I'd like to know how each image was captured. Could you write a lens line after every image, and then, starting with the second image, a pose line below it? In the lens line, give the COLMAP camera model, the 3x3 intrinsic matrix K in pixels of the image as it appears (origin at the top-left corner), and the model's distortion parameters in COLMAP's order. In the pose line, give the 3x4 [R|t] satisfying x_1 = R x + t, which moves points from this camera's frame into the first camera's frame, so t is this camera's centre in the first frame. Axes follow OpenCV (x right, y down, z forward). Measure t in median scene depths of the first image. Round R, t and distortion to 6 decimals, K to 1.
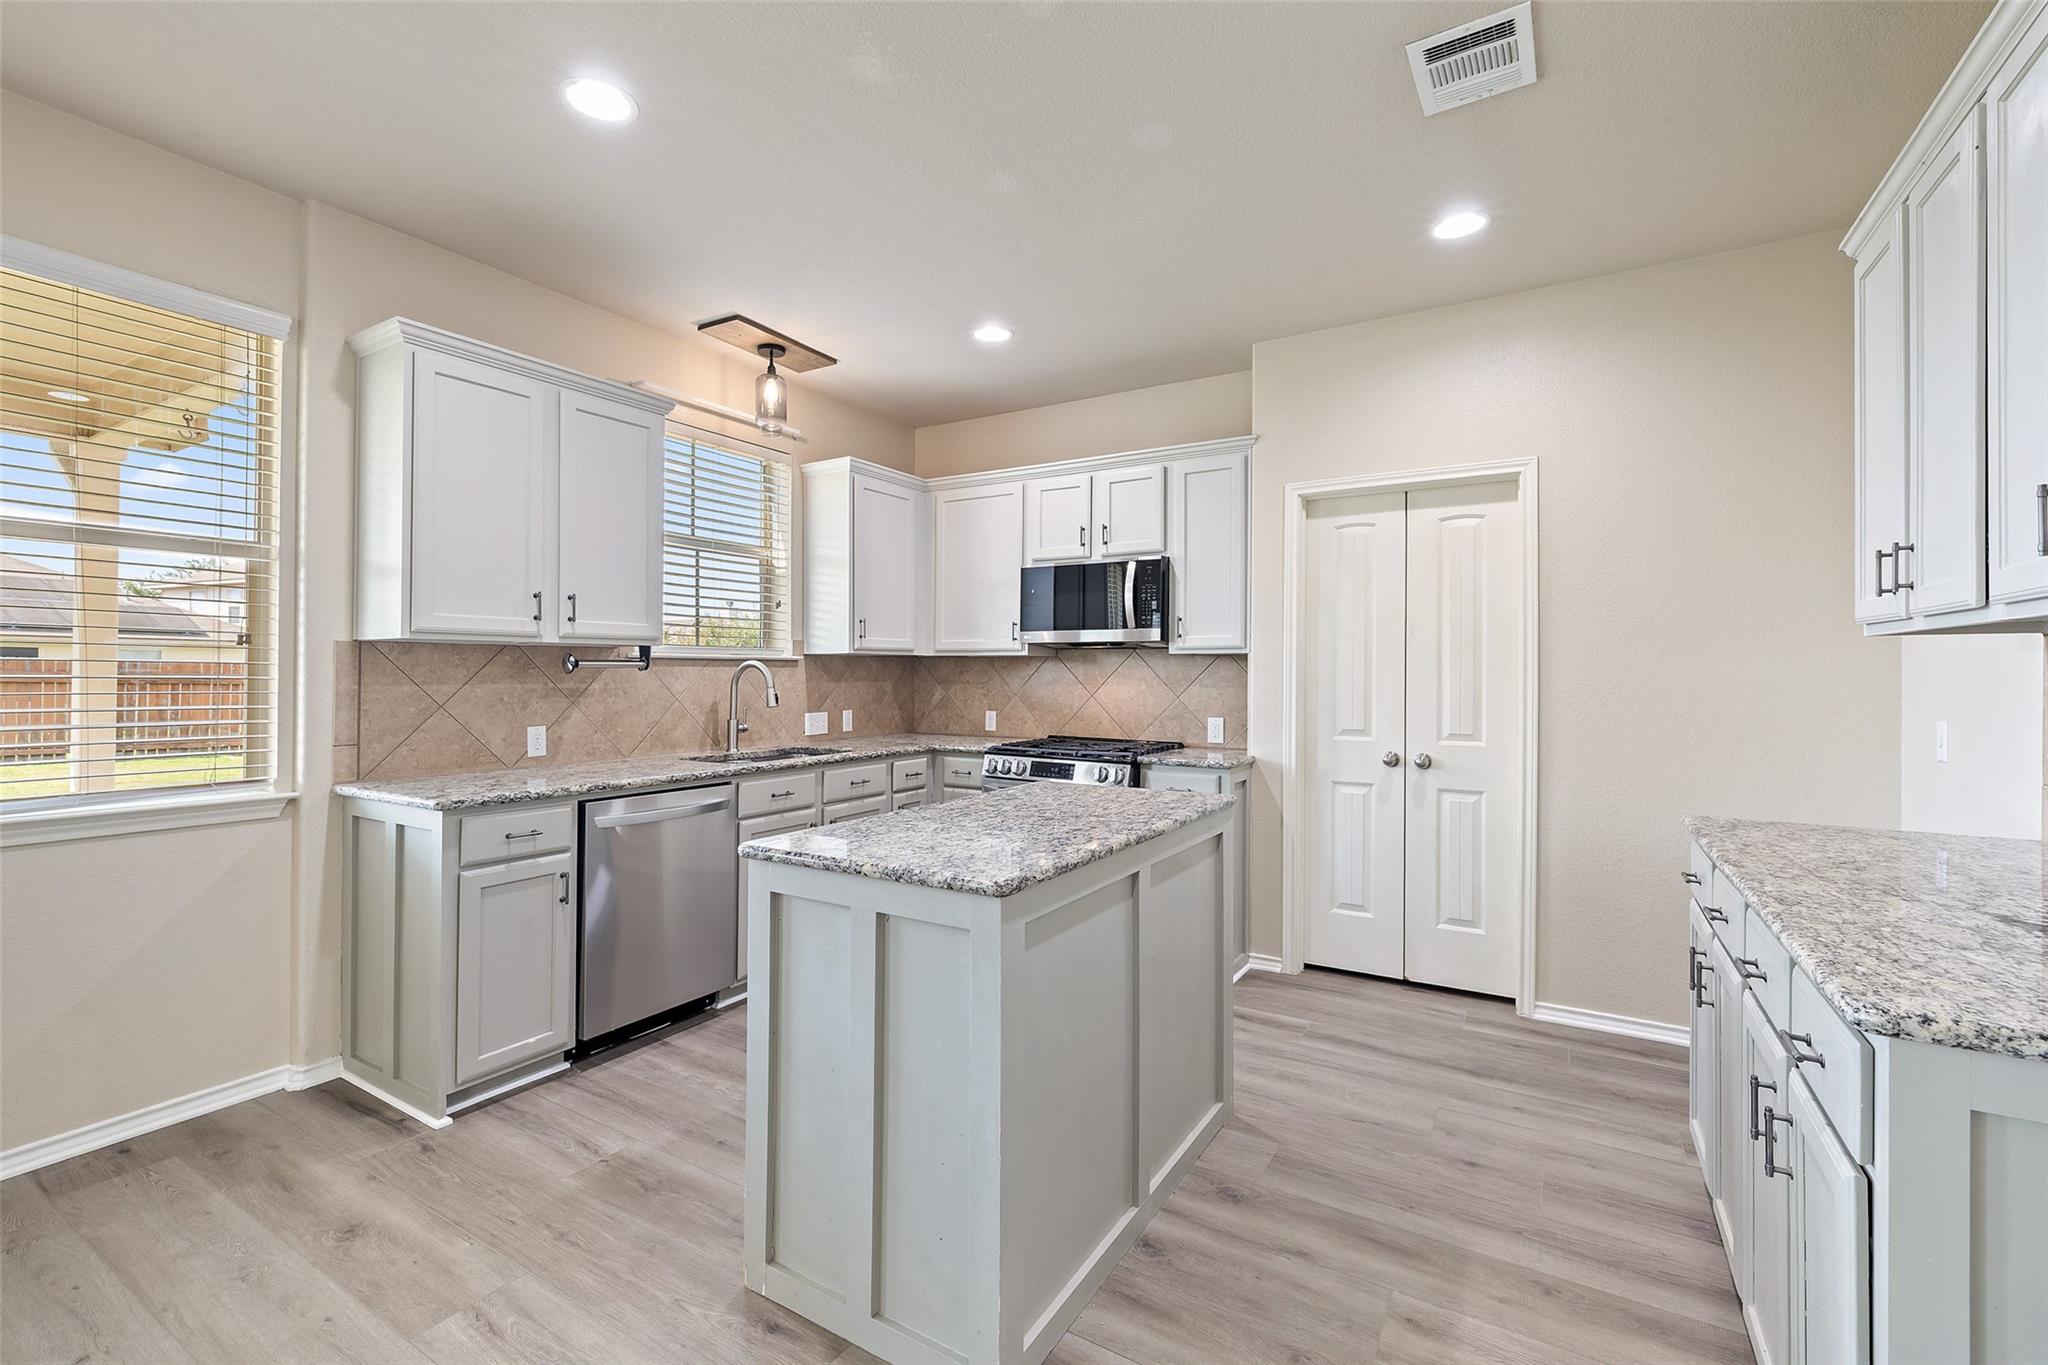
lens RADIAL K [[873.7, 0, 1011.1], [0, 873.7, 674.5], [0, 0, 1]] dist [0.001934, -0.000180]
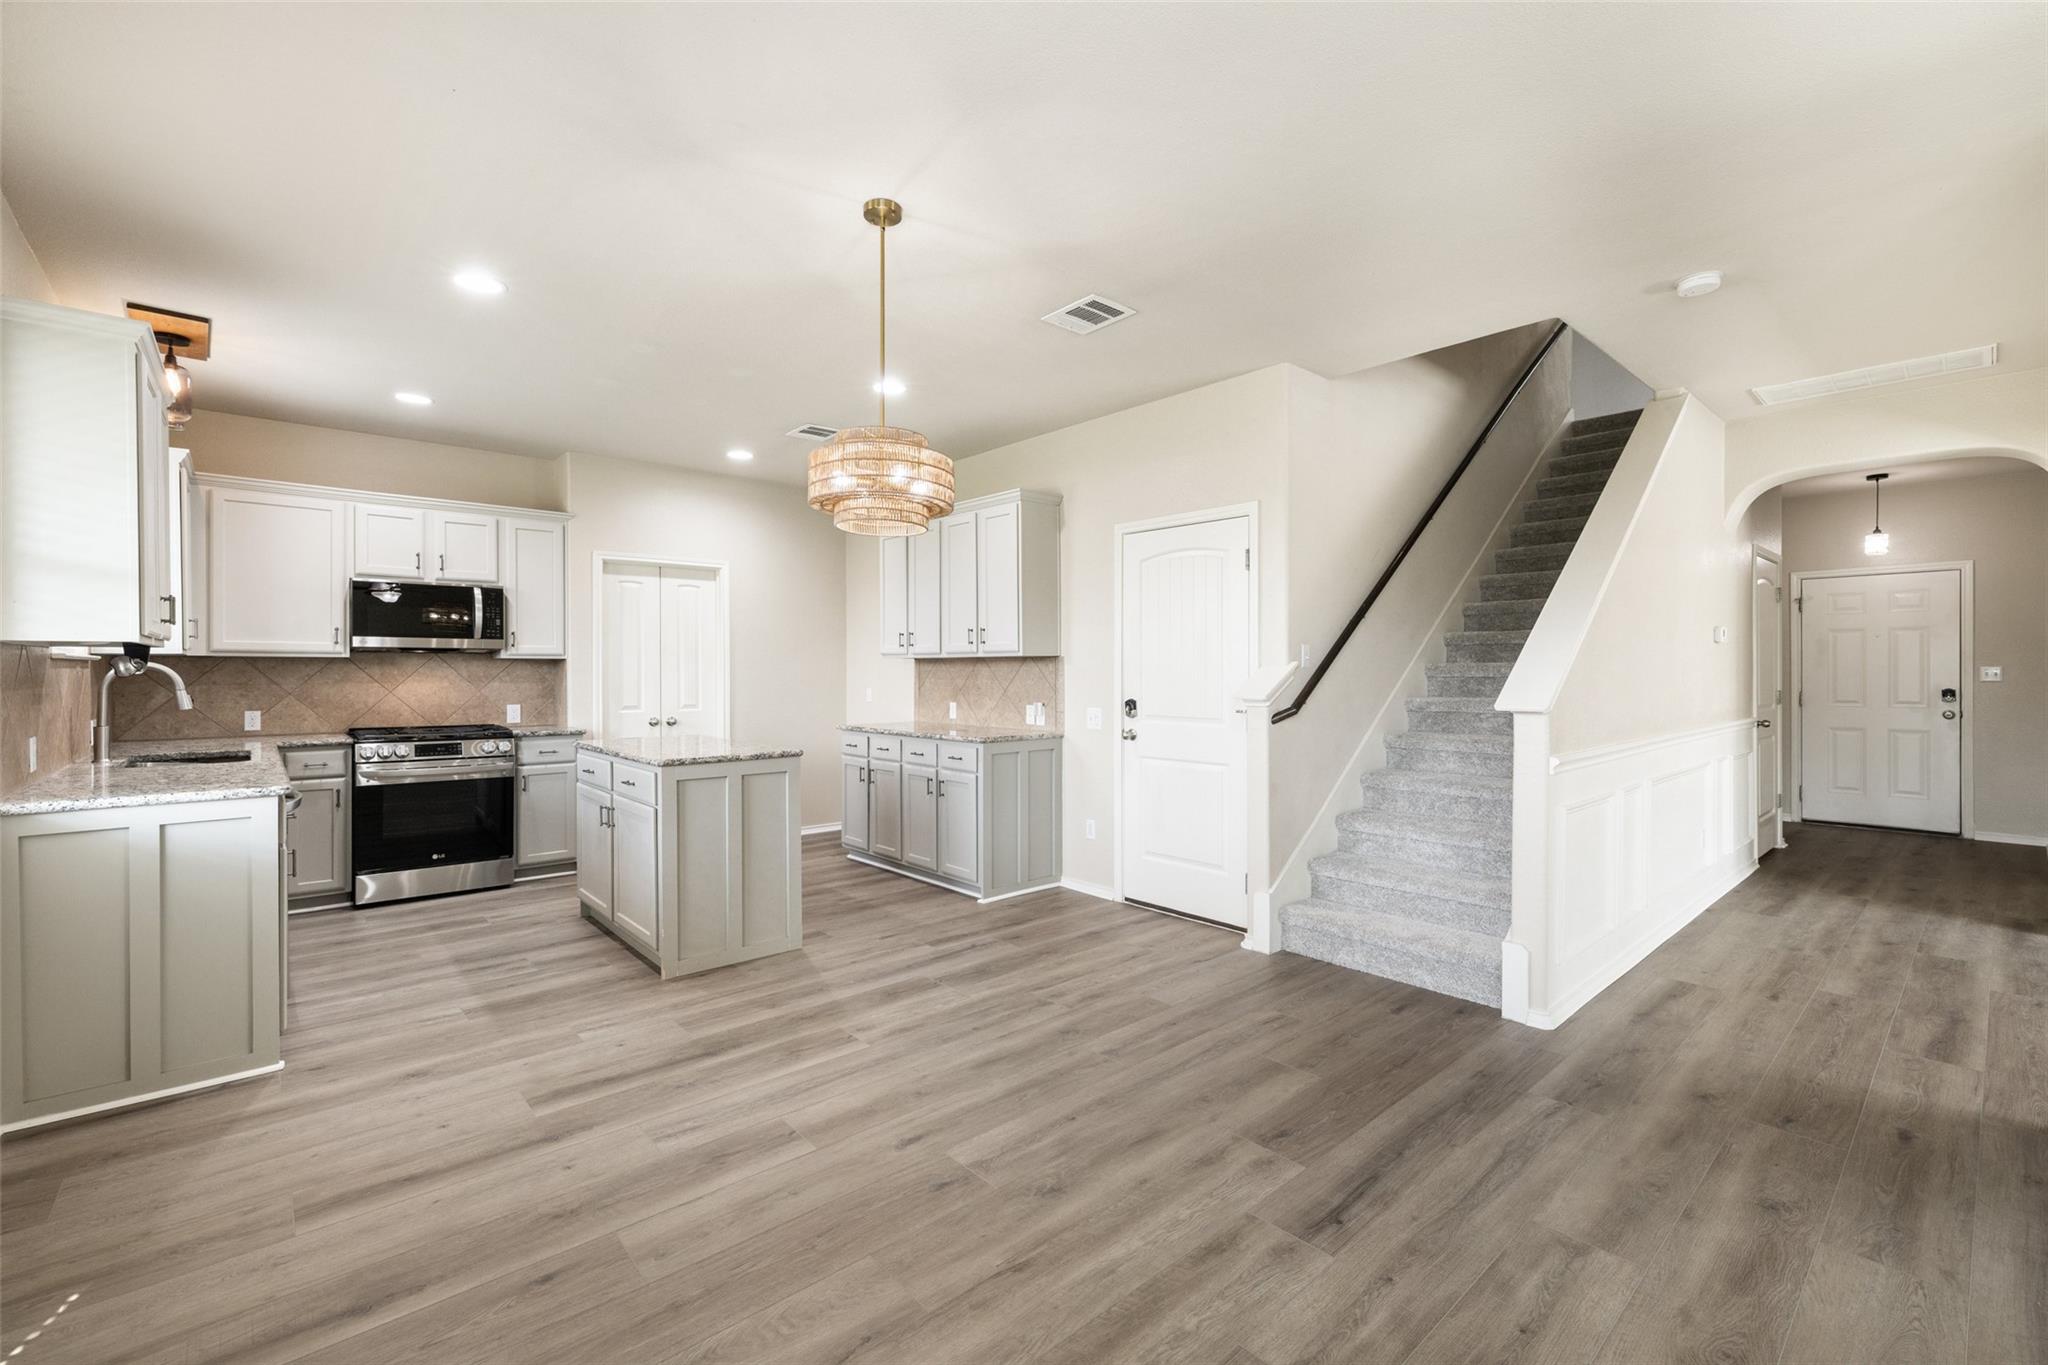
lens RADIAL K [[873.7, 0, 1020.4], [0, 873.7, 676.5], [0, 0, 1]] dist [0.001934, -0.000180]
pose [[0.287726, -0.010678, 0.957653, -0.933793], [0.004322, 0.999942, 0.009851, -0.005181], [-0.957703, 0.001304, 0.287755, -0.170556]]
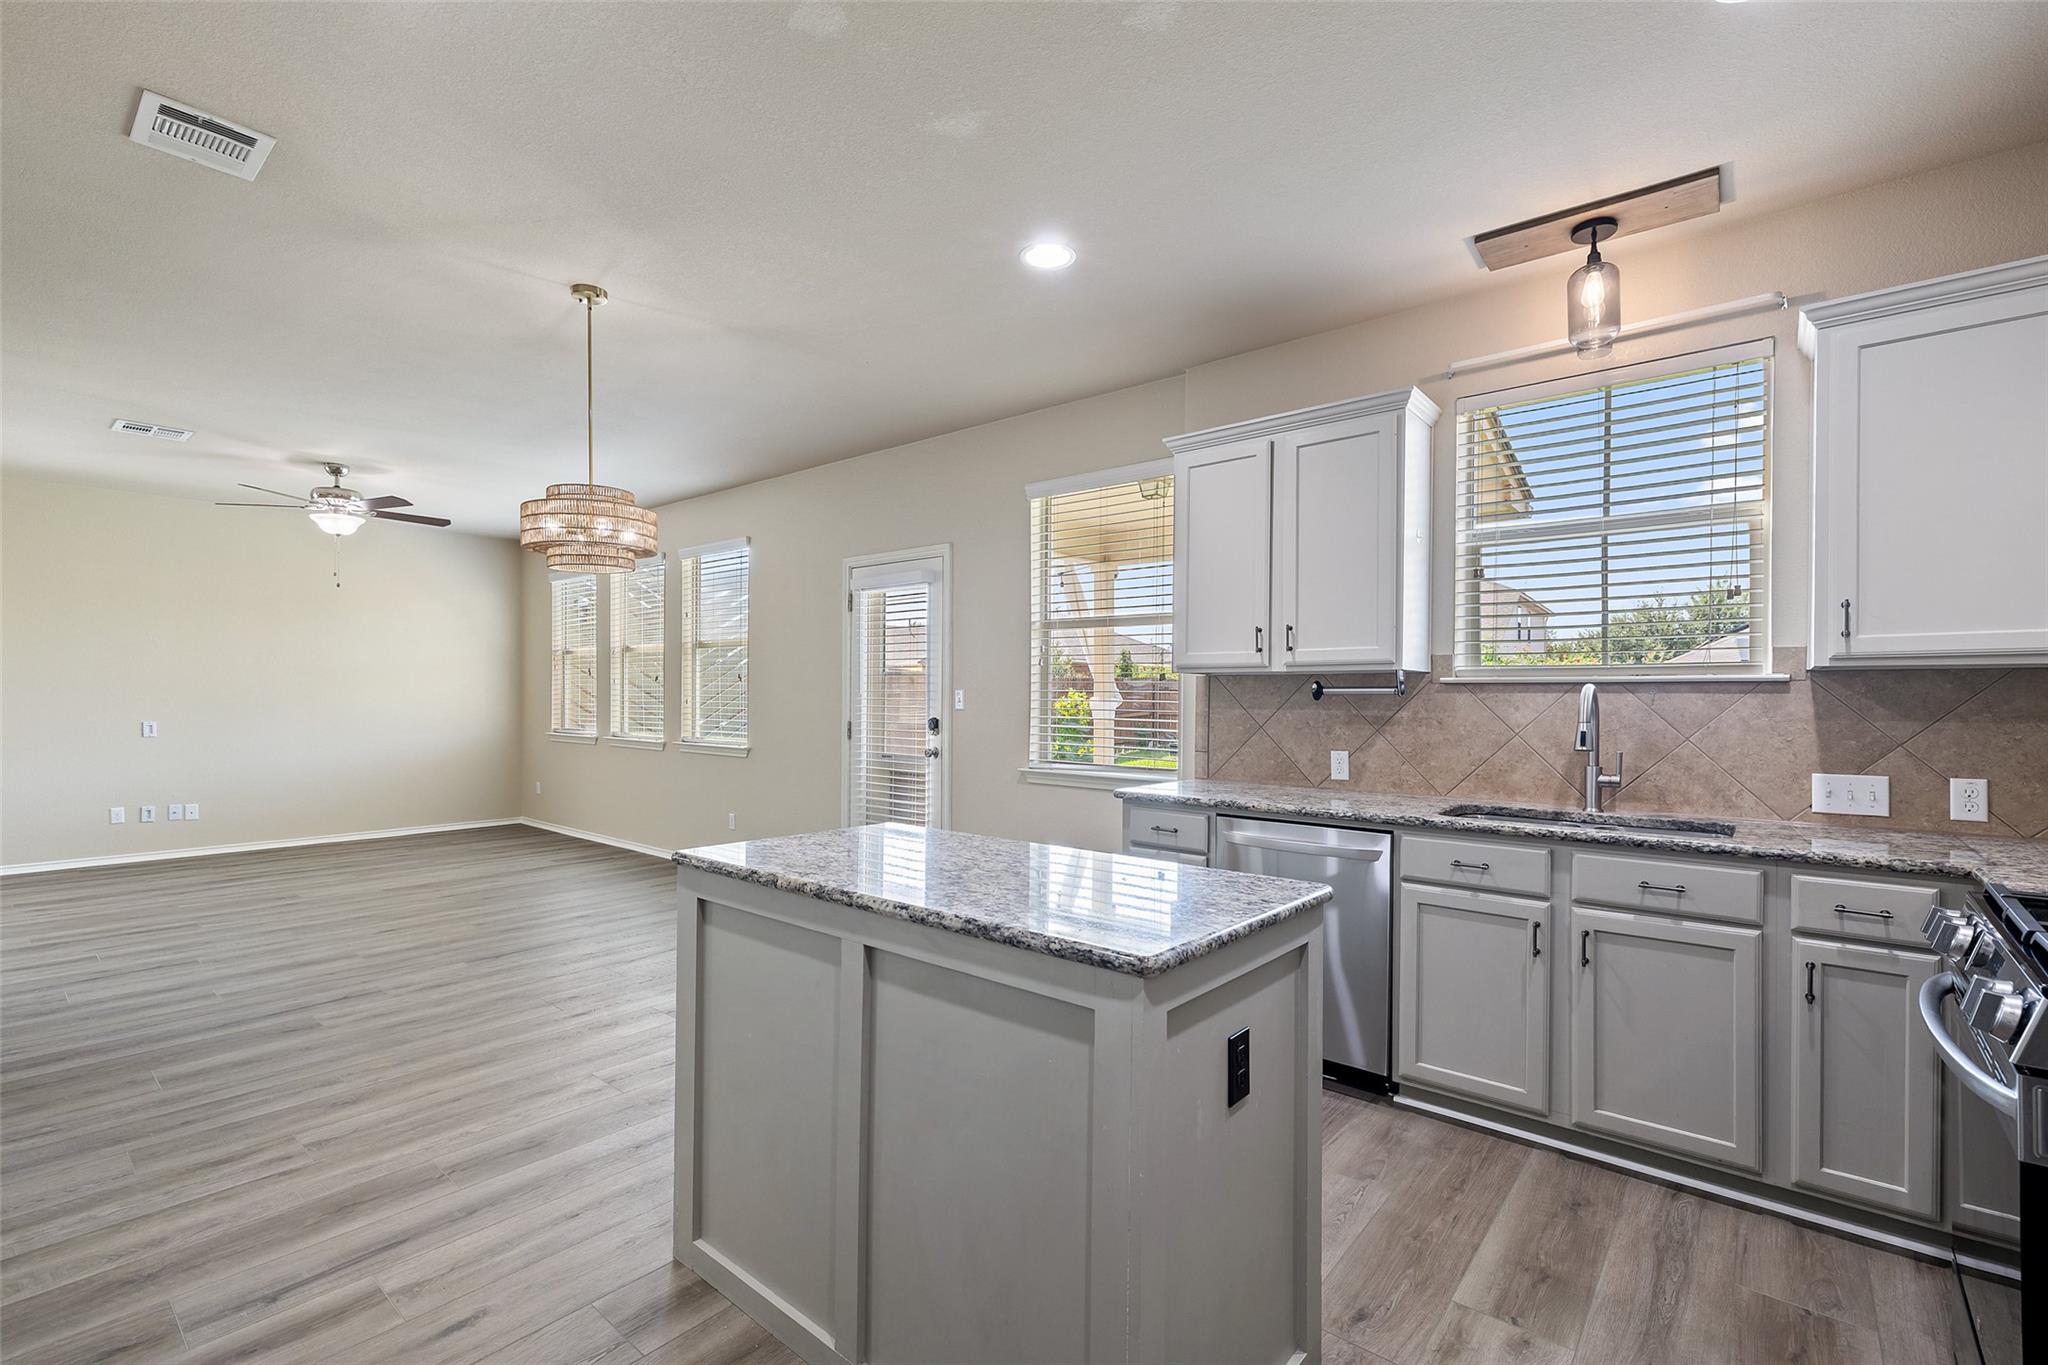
lens RADIAL K [[901.7, 0, 1017.9], [0, 901.7, 703.7], [0, 0, 1]] dist [0.009038, -0.000361]
pose [[-0.145423, 0.003700, -0.989363, 0.493363], [-0.009134, 0.999945, 0.005082, 0.000701], [0.989327, 0.009776, -0.145381, 0.660673]]
